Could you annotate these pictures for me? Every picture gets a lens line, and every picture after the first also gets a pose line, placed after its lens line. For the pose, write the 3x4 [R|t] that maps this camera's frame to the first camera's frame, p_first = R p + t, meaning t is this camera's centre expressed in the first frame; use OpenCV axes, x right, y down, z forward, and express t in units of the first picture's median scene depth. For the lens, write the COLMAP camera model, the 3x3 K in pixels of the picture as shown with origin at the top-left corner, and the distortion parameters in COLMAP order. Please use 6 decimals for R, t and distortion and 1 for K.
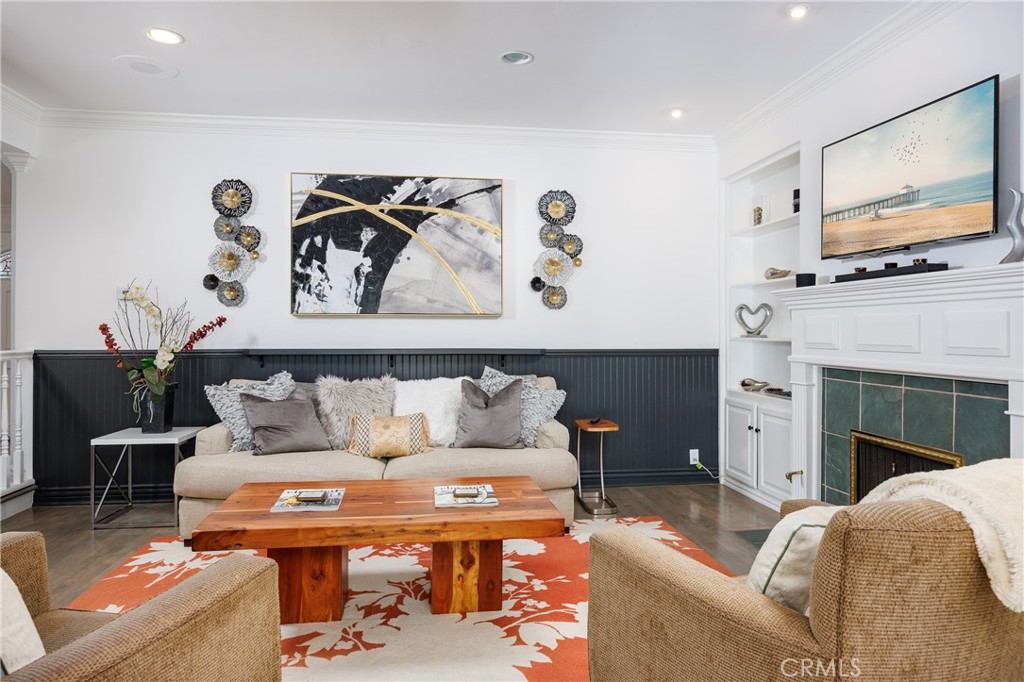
lens RADIAL K [[747.5, 0, 516.8], [0, 747.5, 335.2], [0, 0, 1]] dist [-0.003614, 0.000015]
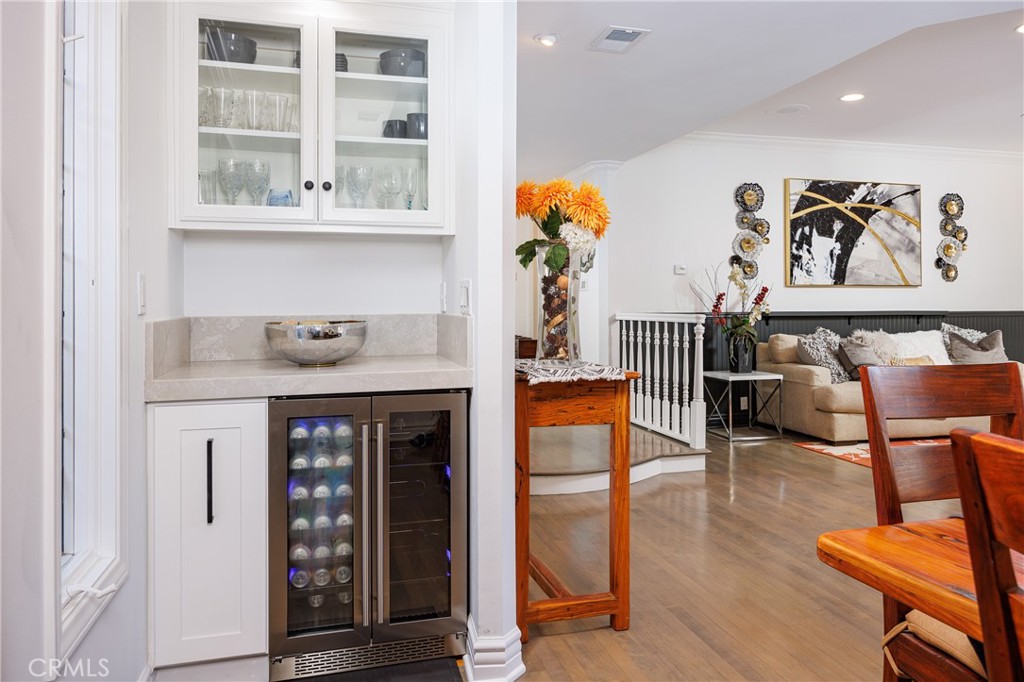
lens RADIAL K [[731.0, 0, 508.6], [0, 731.0, 317.7], [0, 0, 1]] dist [-0.003999, 0.011774]
pose [[0.992246, -0.006651, 0.124115, -0.946467], [0.005062, 0.999901, 0.013110, 0.009858], [-0.124190, -0.012380, 0.992181, -0.224197]]
